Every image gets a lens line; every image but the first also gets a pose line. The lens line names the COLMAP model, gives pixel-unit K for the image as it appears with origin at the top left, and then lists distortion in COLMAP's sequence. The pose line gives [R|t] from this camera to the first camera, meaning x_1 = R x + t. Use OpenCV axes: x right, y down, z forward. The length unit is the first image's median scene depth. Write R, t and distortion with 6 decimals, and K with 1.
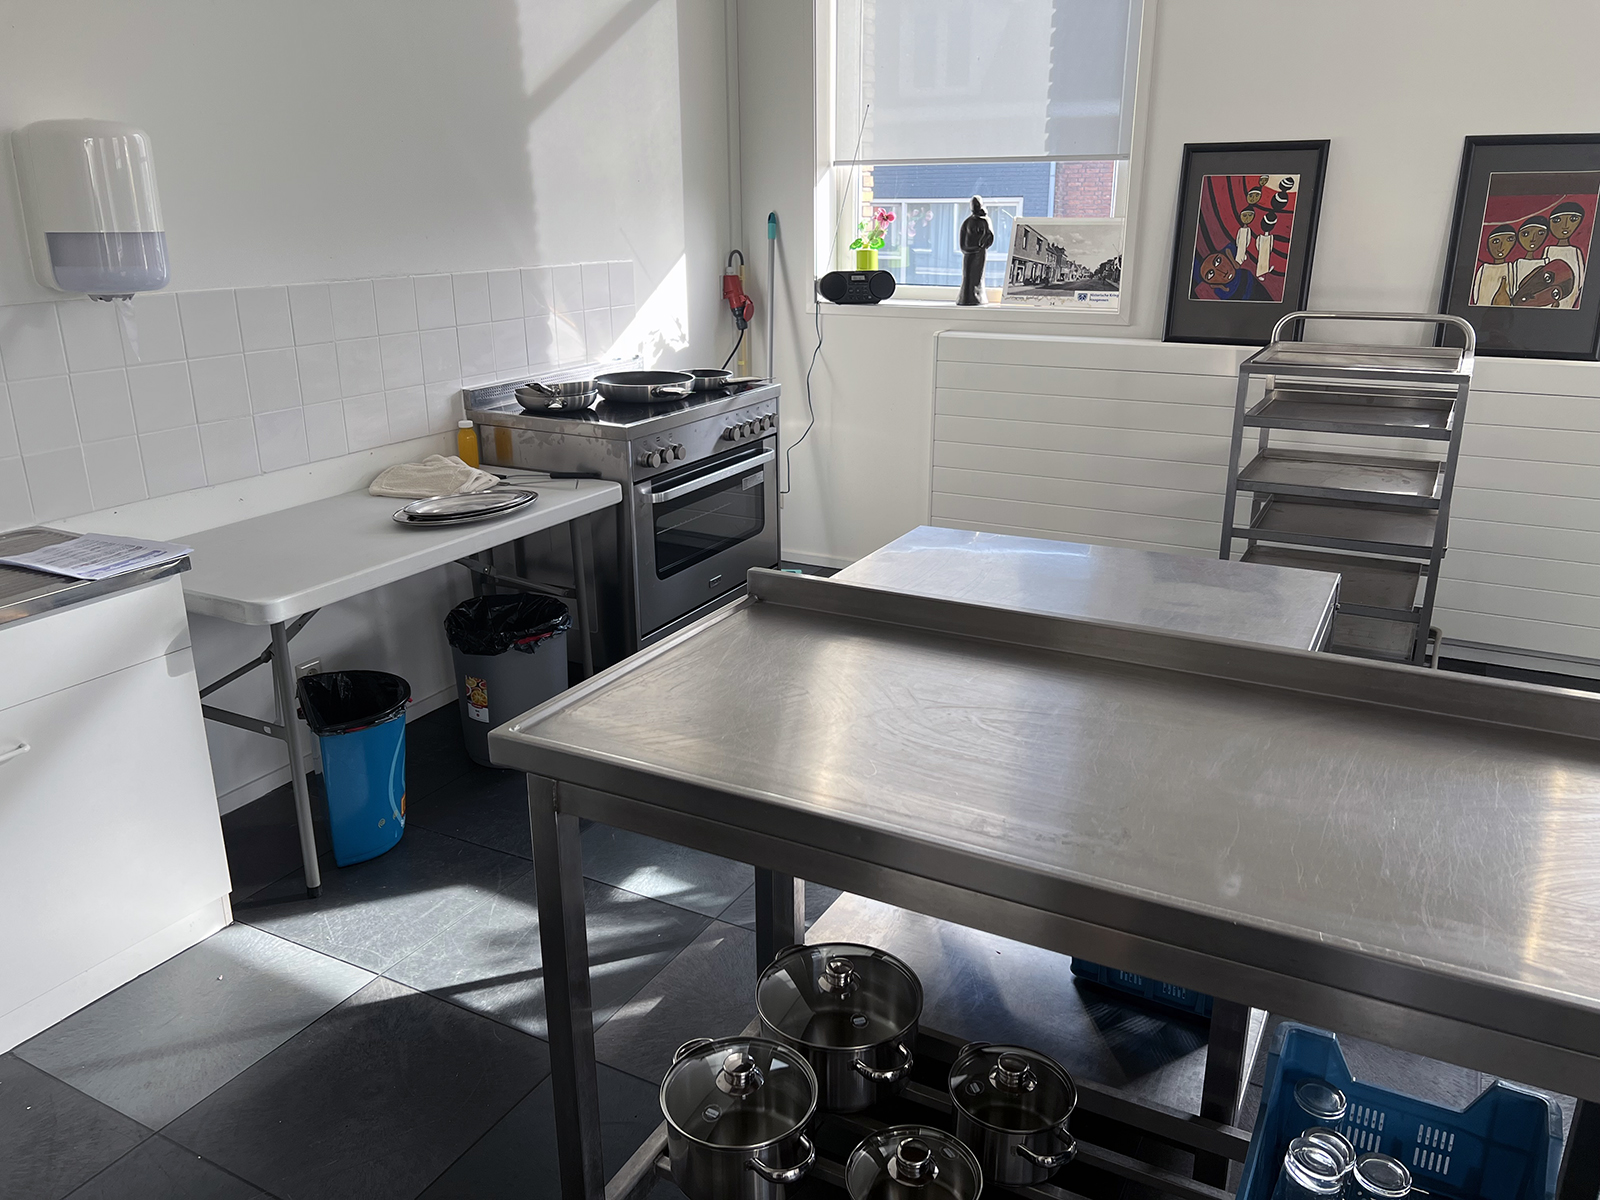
lens RADIAL K [[1210.4, 0, 794.9], [0, 1210.4, 604.6], [0, 0, 1]] dist [0.001193, -0.002453]
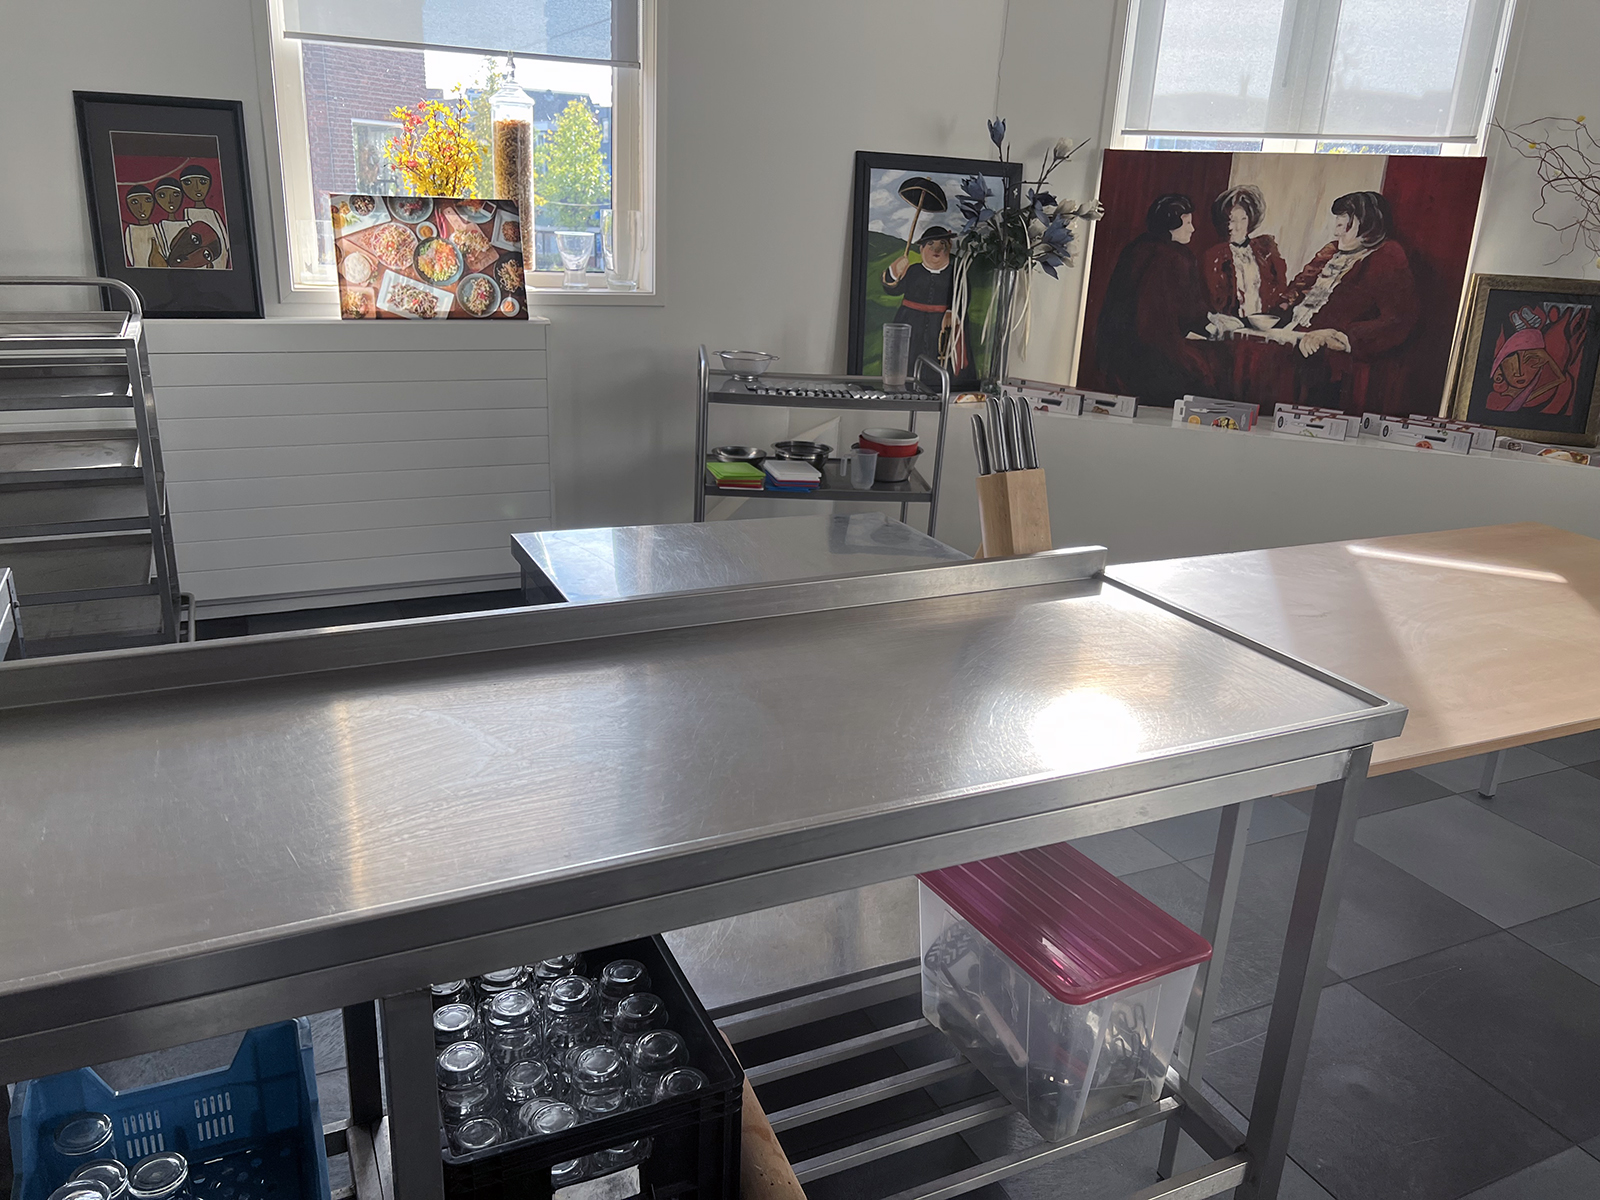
lens RADIAL K [[1210.4, 0, 802.5], [0, 1210.4, 606.4], [0, 0, 1]] dist [0.001193, -0.002453]
pose [[0.595174, -0.231585, 0.769504, 0.064264], [0.208054, 0.969332, 0.130804, 0.004974], [-0.776197, 0.082247, 0.625103, -0.017173]]
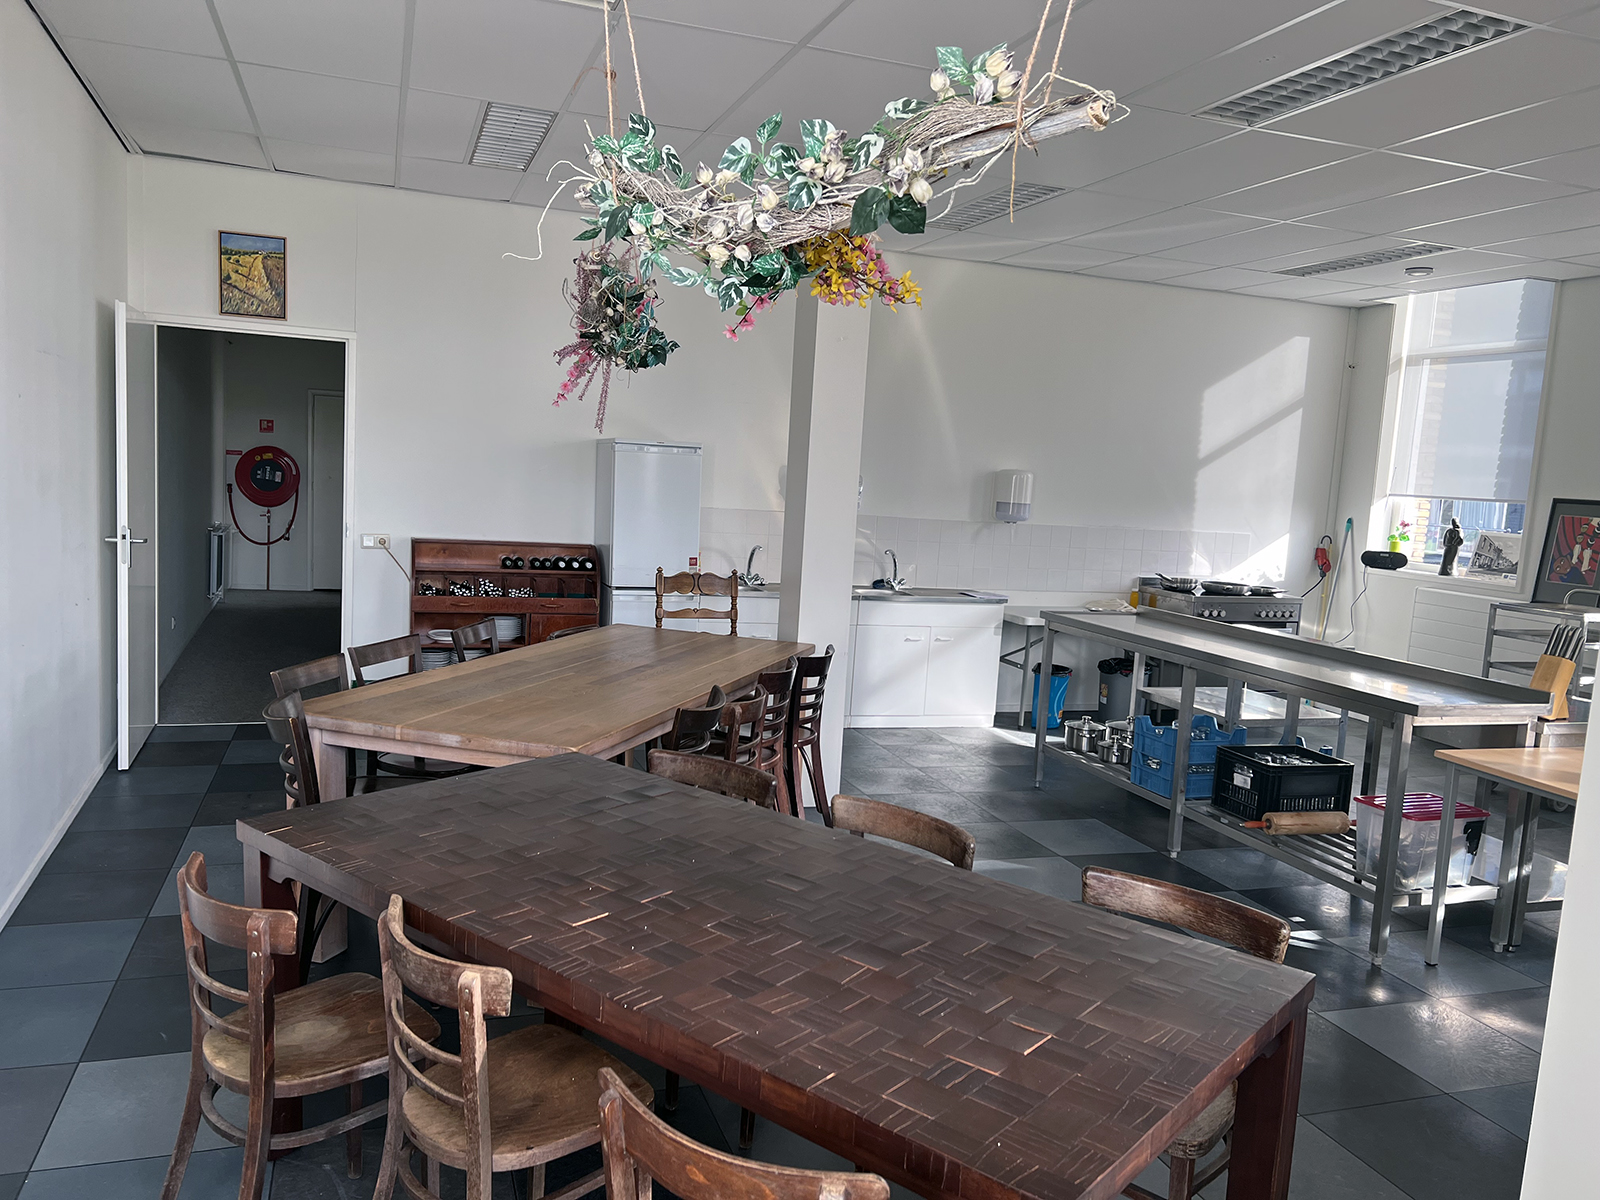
lens RADIAL K [[1210.4, 0, 797.1], [0, 1210.4, 602.9], [0, 0, 1]] dist [0.001193, -0.002453]
pose [[0.732526, 0.125461, -0.669078, 0.798800], [-0.272848, 0.954578, -0.119727, 0.326167], [0.623666, 0.270260, 0.733485, -1.097743]]
